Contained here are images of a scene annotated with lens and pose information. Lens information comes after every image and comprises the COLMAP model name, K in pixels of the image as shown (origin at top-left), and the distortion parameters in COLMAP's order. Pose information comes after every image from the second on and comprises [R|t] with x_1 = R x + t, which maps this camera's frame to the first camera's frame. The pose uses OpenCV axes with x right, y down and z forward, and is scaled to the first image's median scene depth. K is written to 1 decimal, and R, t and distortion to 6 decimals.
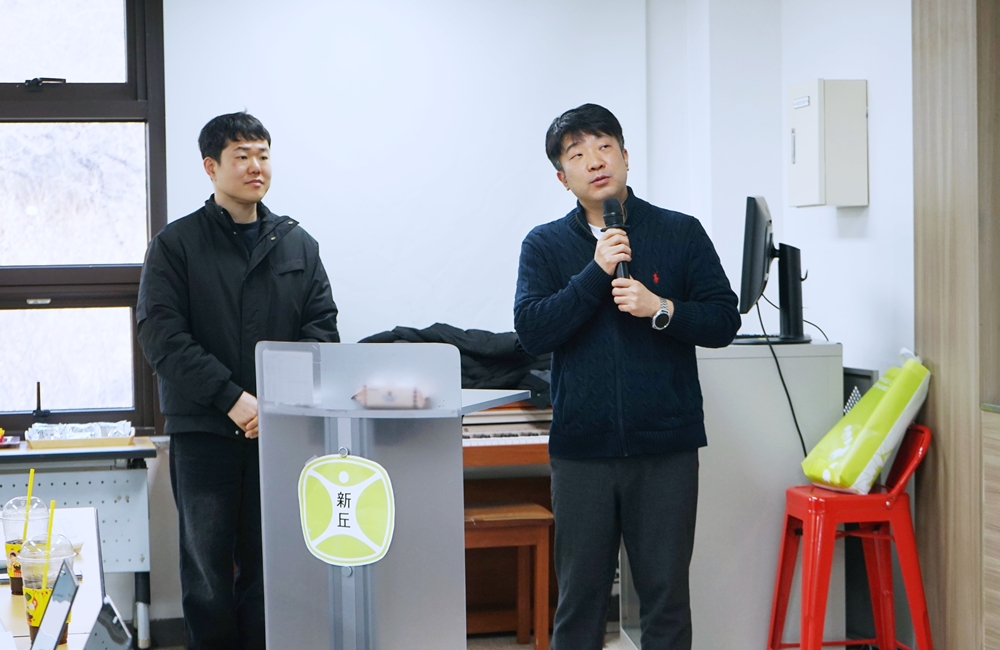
lens RADIAL K [[2199.5, 0, 548.0], [0, 2199.5, 306.5], [0, 0, 1]] dist [0.064924, 0.000000]
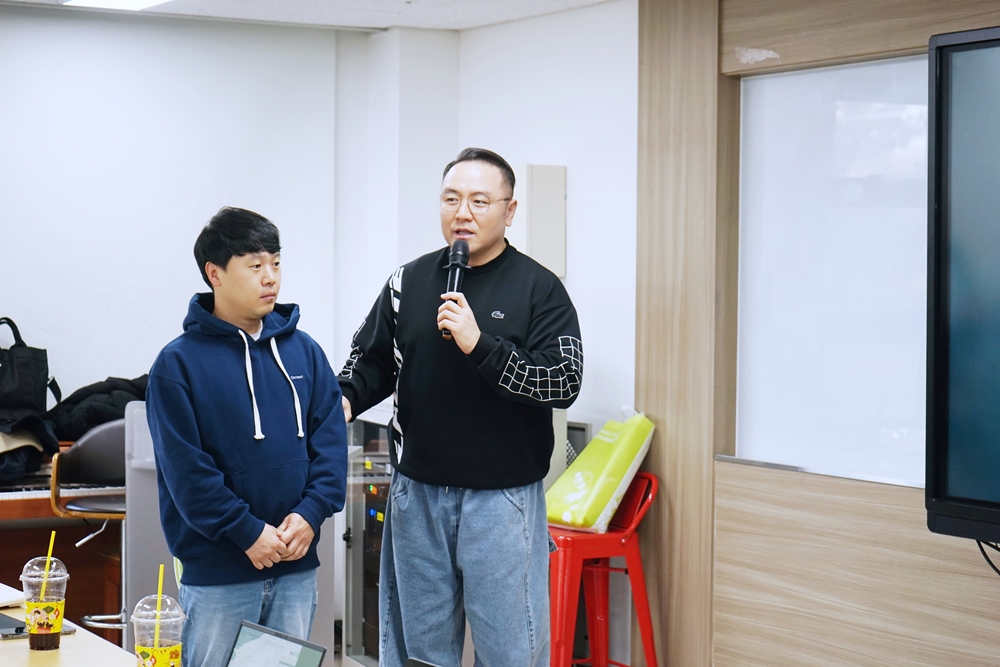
lens RADIAL K [[2028.3, 0, 515.4], [0, 2028.3, 354.5], [0, 0, 1]] dist [-0.032423, 0.000000]
pose [[0.955830, 0.011643, 0.293689, -0.246919], [-0.014175, 0.999878, 0.006494, -0.016105], [-0.293578, -0.010370, 0.955879, 0.007959]]
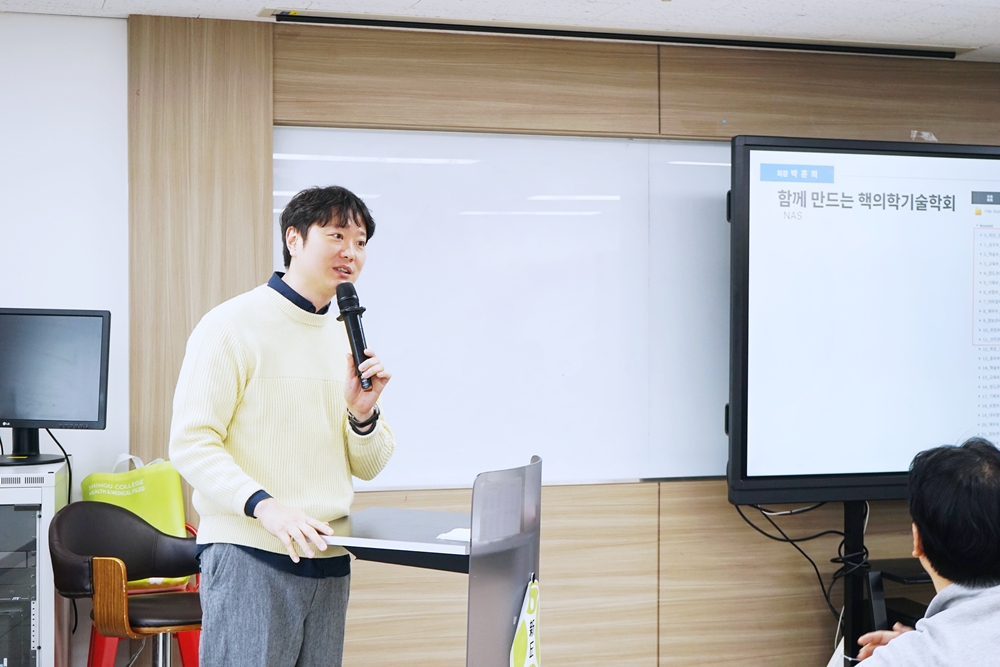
lens RADIAL K [[1728.1, 0, 502.7], [0, 1728.1, 330.4], [0, 0, 1]] dist [-0.028909, 0.000000]
pose [[-0.079229, 0.008443, 0.996821, -0.841339], [0.030656, 0.999512, -0.006029, -0.036876], [-0.996385, 0.030081, -0.079449, 1.066935]]
